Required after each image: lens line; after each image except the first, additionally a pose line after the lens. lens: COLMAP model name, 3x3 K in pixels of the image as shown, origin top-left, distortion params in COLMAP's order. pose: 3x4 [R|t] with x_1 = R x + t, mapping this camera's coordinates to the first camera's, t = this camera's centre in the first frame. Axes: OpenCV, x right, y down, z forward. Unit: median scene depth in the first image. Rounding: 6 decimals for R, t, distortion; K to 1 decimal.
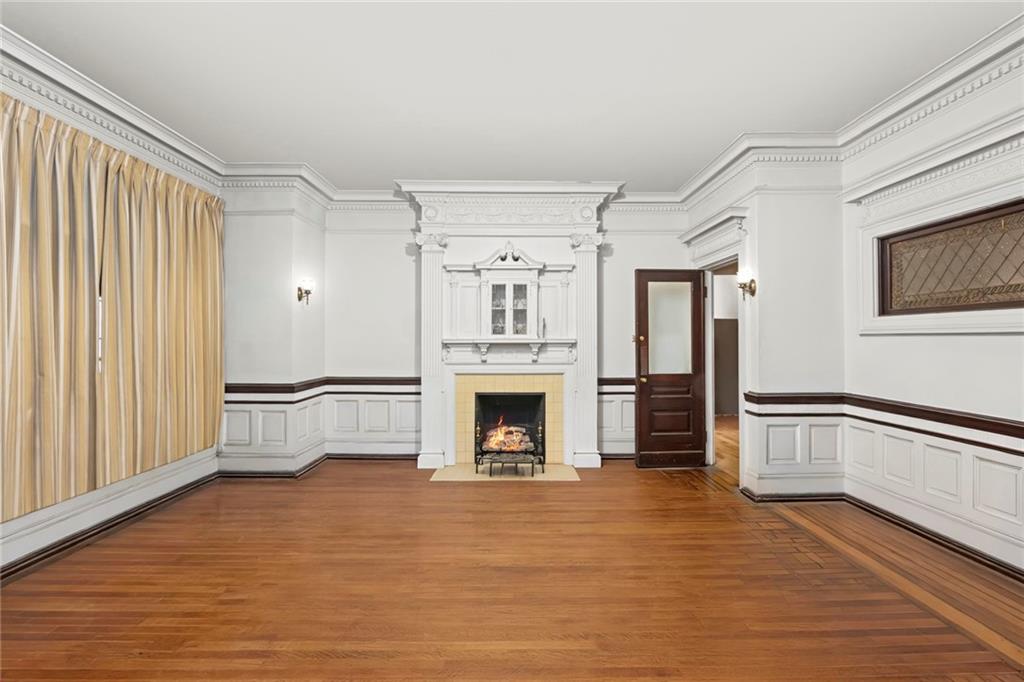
lens RADIAL K [[405.0, 0, 511.1], [0, 405.0, 342.9], [0, 0, 1]] dist [-0.000004, -0.000272]
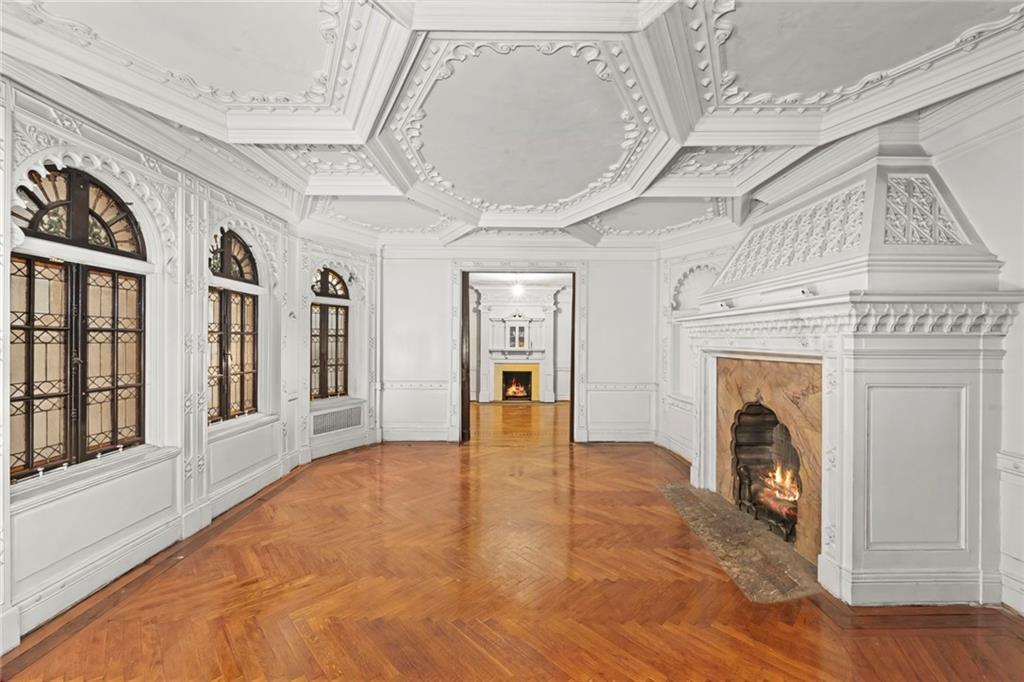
lens RADIAL K [[405.0, 0, 512.3], [0, 405.0, 341.2], [0, 0, 1]] dist [-0.000004, -0.000272]
pose [[0.999664, 0.004659, -0.025515, 0.028695], [-0.004723, 0.999986, -0.002452, -0.050764], [0.025504, 0.002572, 0.999671, -1.417546]]
